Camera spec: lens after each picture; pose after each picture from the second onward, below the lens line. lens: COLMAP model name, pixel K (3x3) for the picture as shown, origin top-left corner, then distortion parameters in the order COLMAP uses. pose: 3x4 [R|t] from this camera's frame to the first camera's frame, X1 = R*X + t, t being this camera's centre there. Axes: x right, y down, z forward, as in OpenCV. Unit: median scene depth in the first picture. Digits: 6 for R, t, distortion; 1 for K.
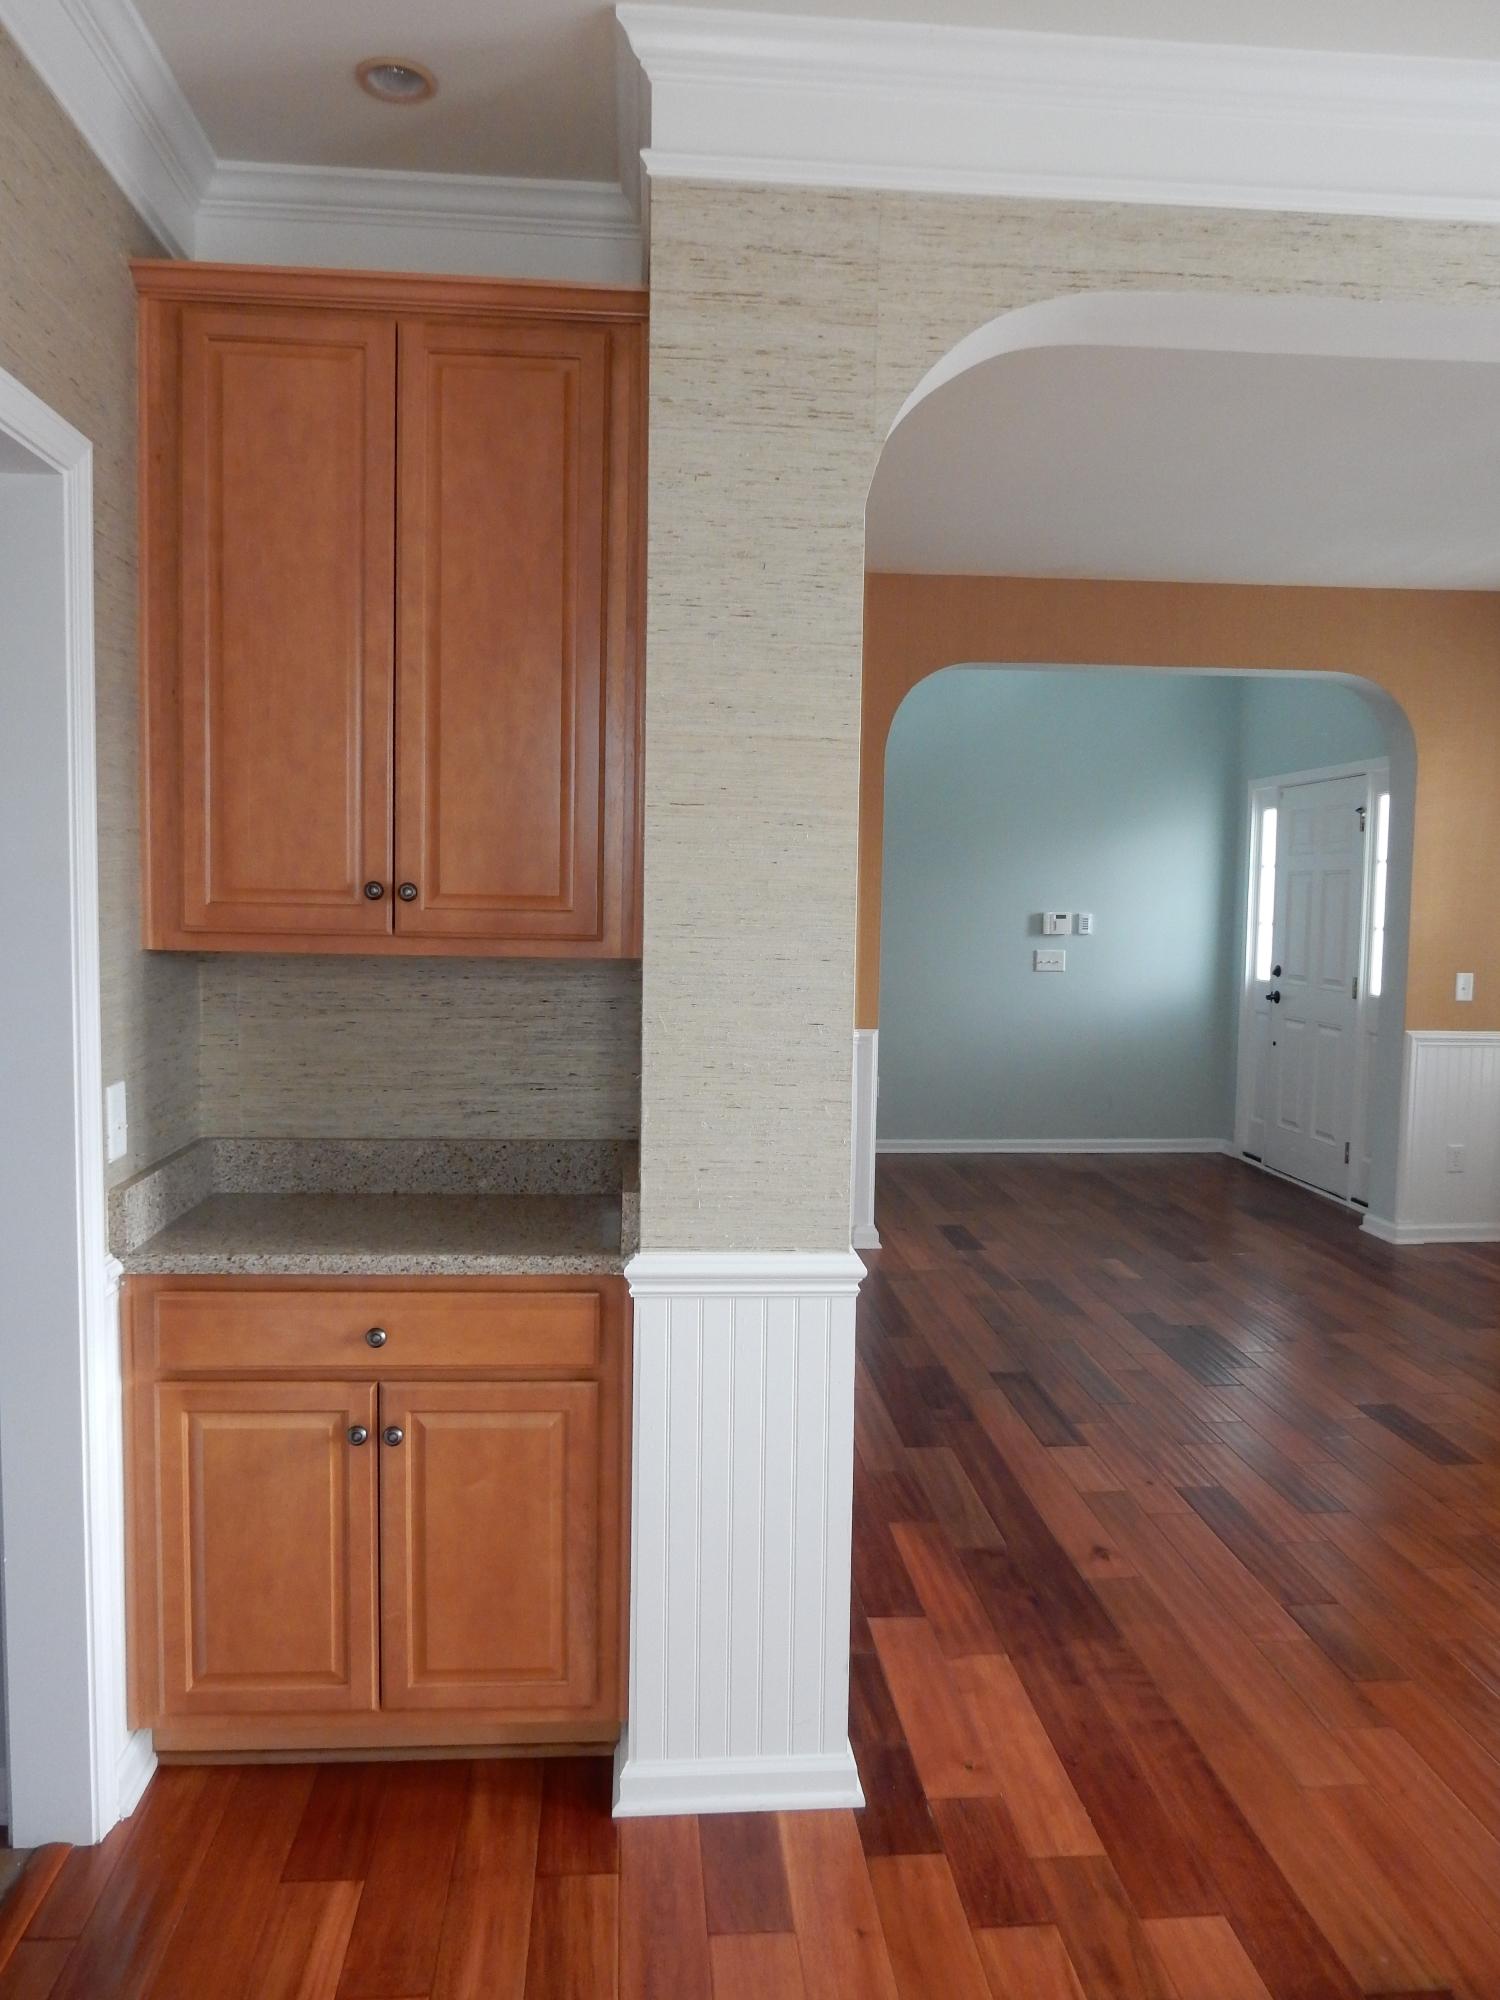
lens RADIAL K [[1453.0, 0, 750.0], [0, 1453.0, 1000.0], [0, 0, 1]] dist [-0.004511, -0.003453]
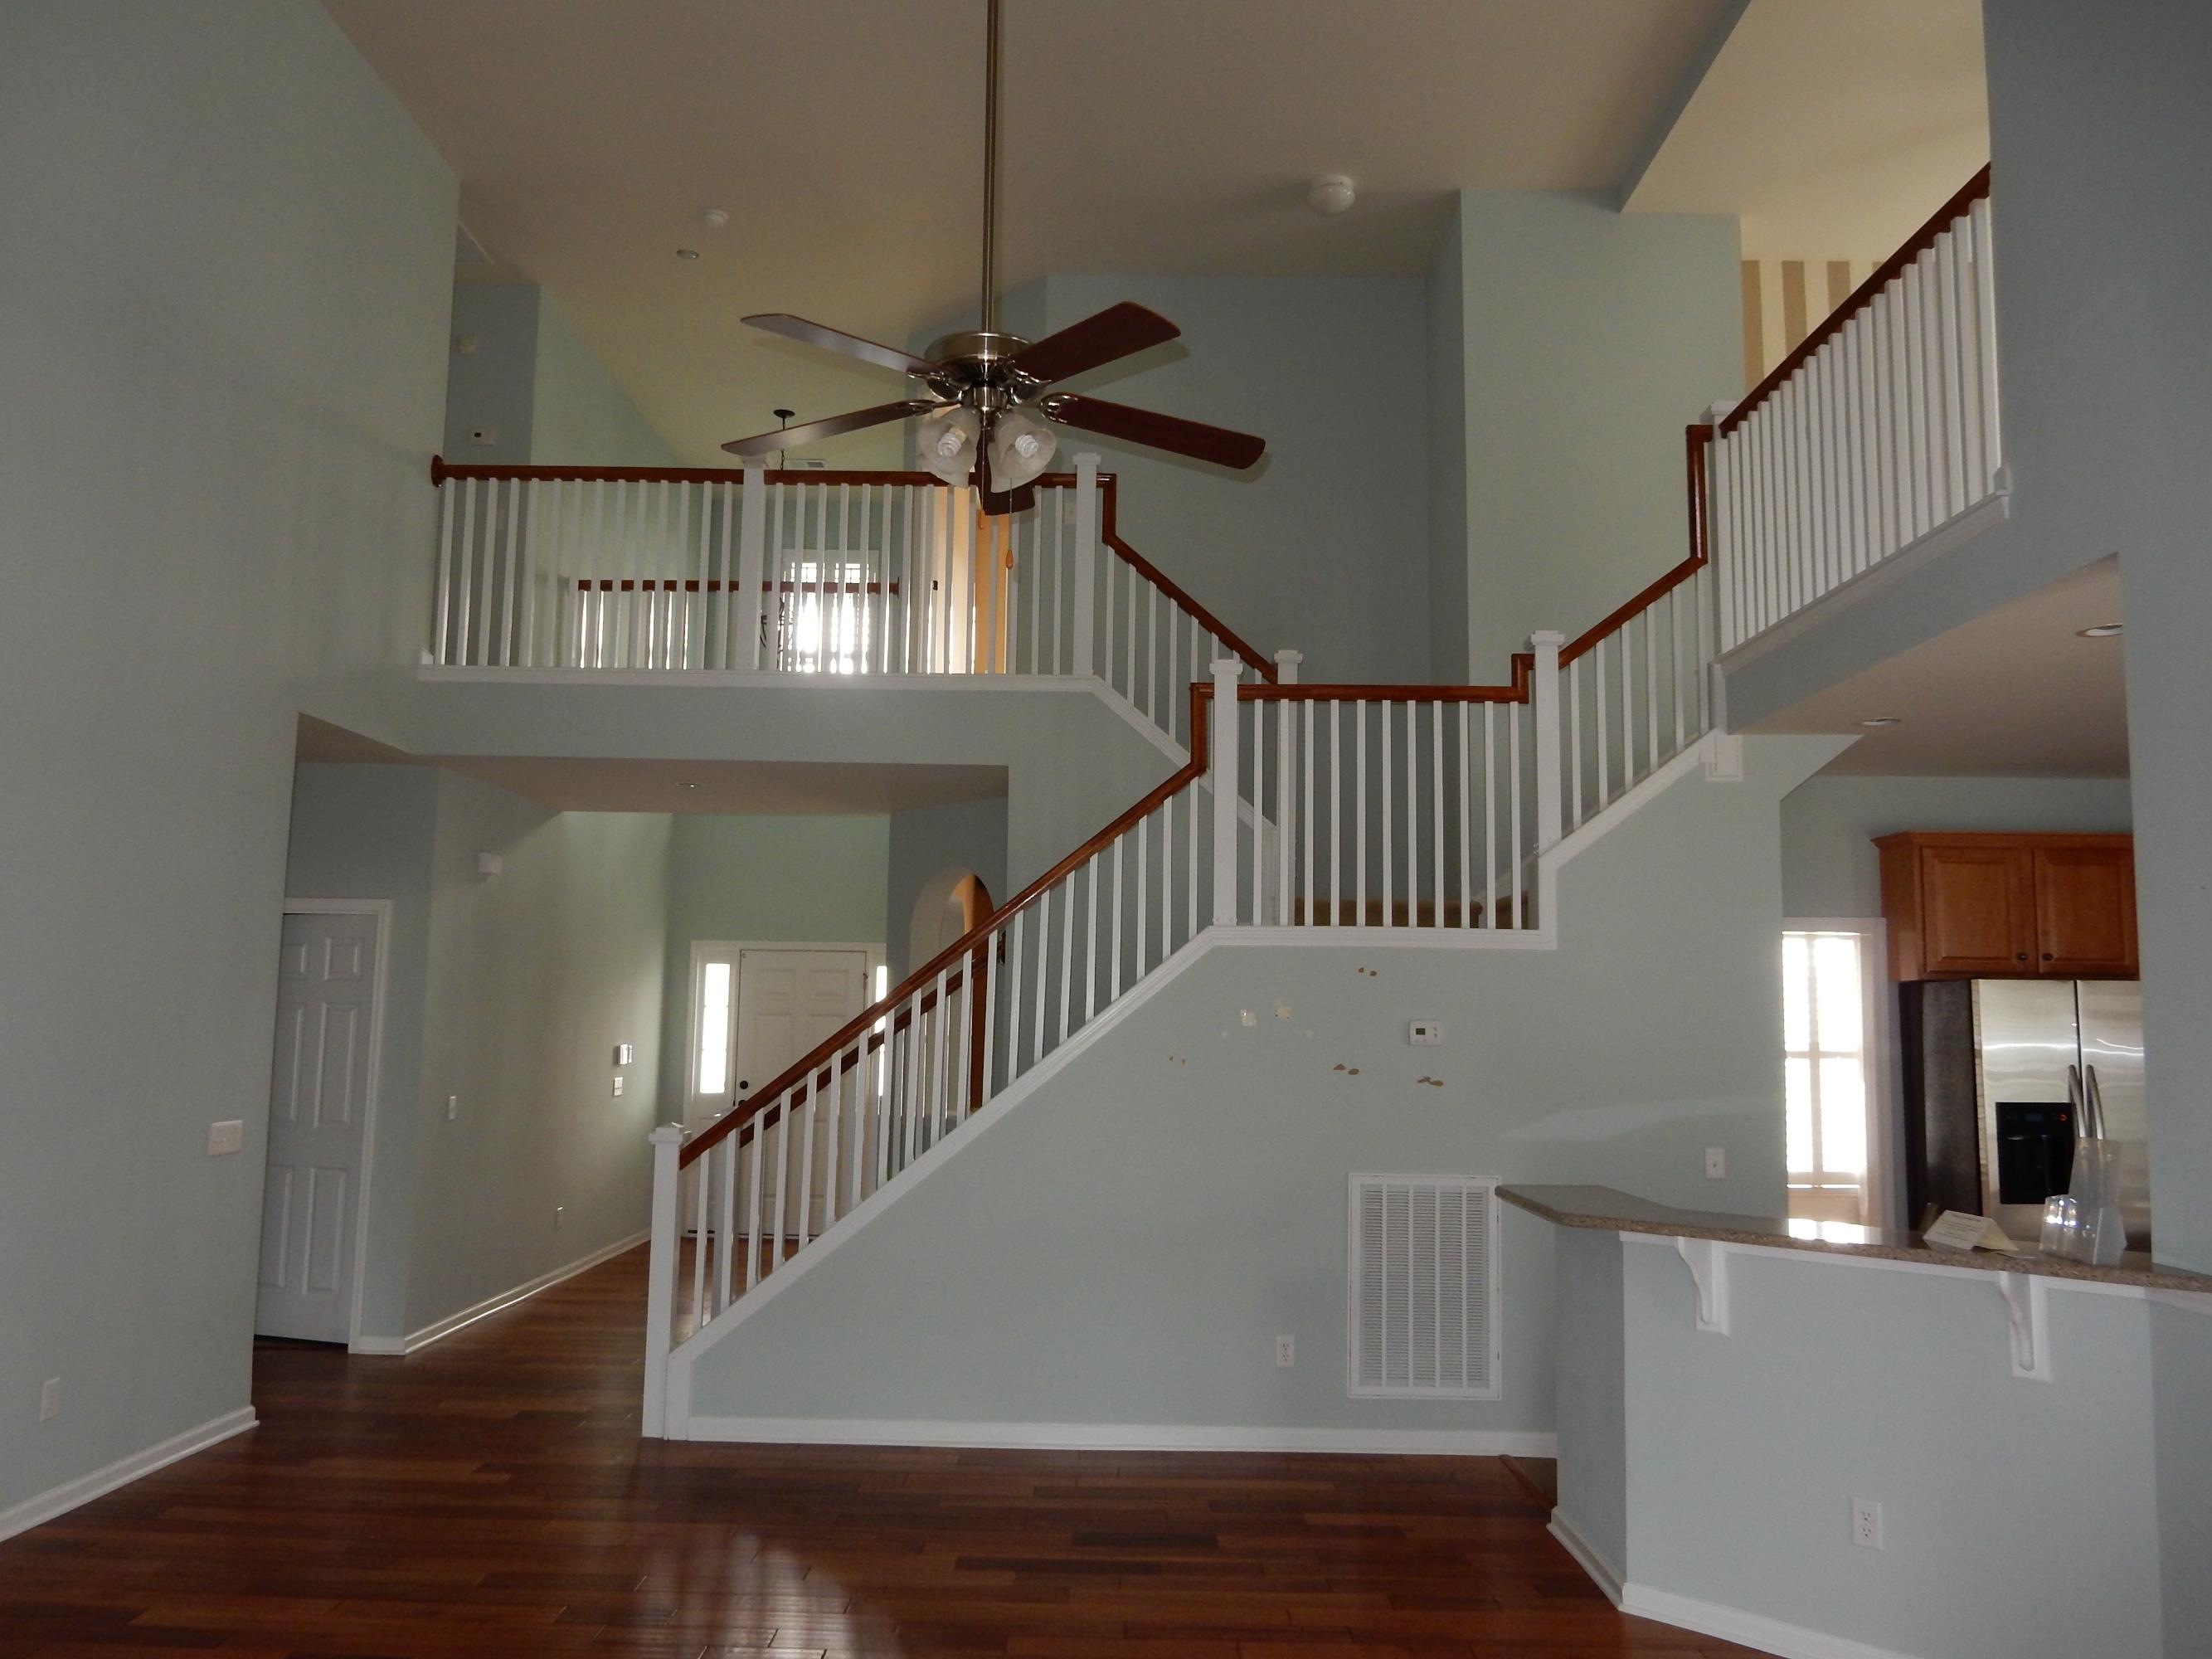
lens RADIAL K [[1607.1, 0, 1113.8], [0, 1607.1, 845.0], [0, 0, 1]] dist [-0.004511, -0.003453]
pose [[0.072316, 0.099286, 0.992428, -1.117124], [0.056303, 0.993040, -0.103450, -0.067531], [-0.995791, 0.063358, 0.066223, 0.538242]]
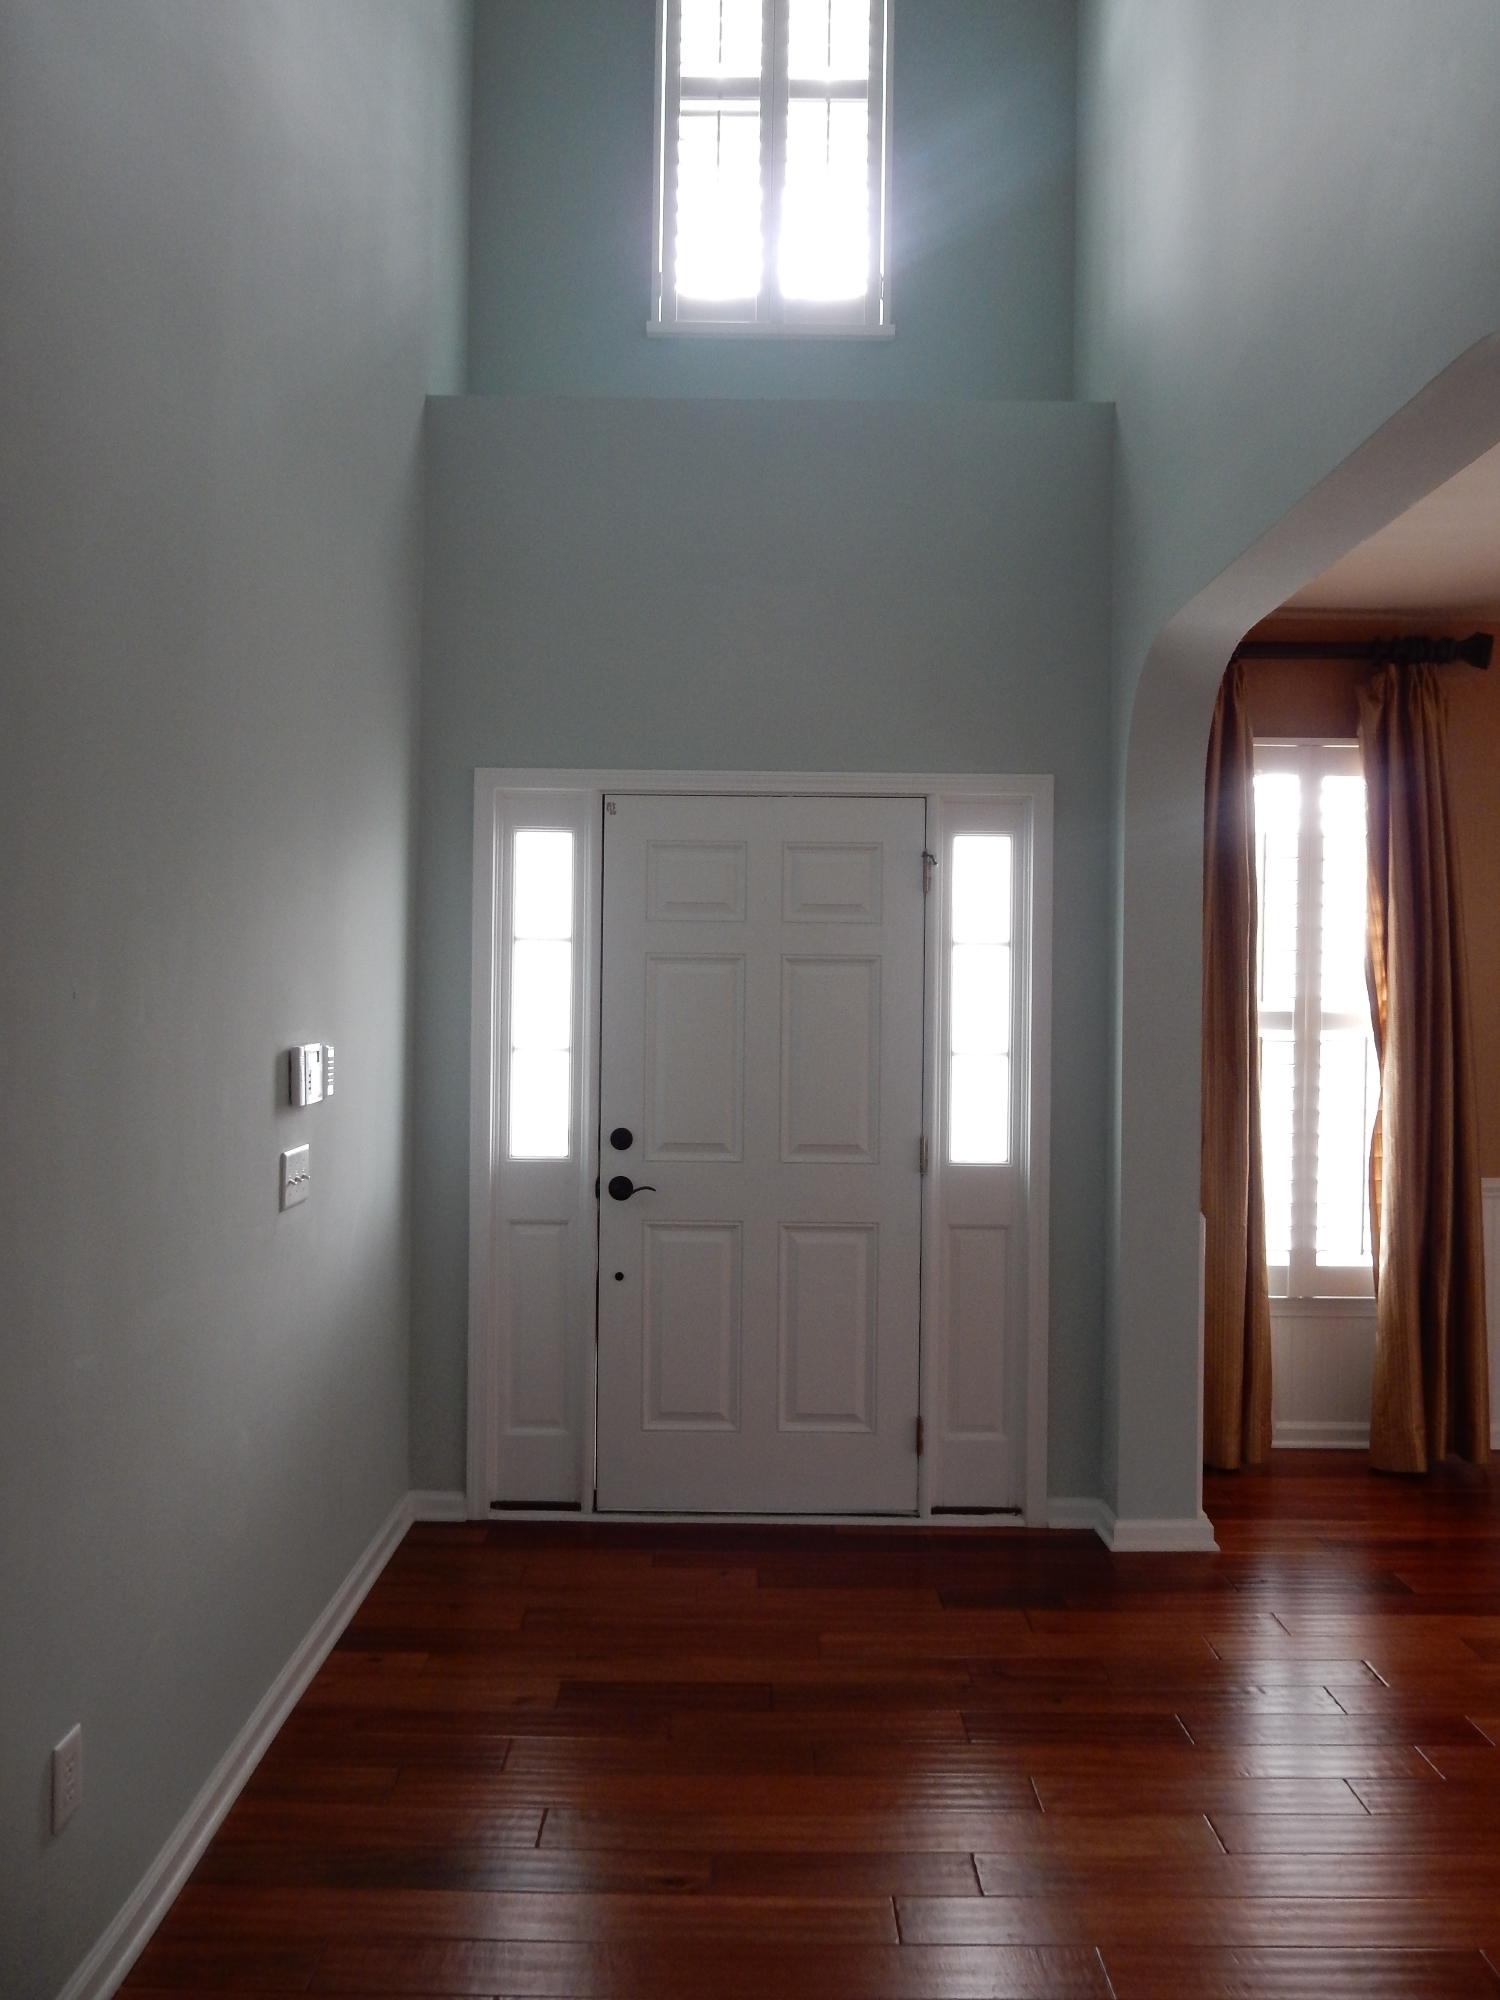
lens RADIAL K [[1453.0, 0, 750.0], [0, 1453.0, 1000.0], [0, 0, 1]] dist [-0.004511, -0.003453]
pose [[0.072639, -0.014471, 0.997253, -0.160366], [0.060717, 0.998104, 0.010061, -0.072613], [-0.995508, 0.059820, 0.073380, 0.905213]]
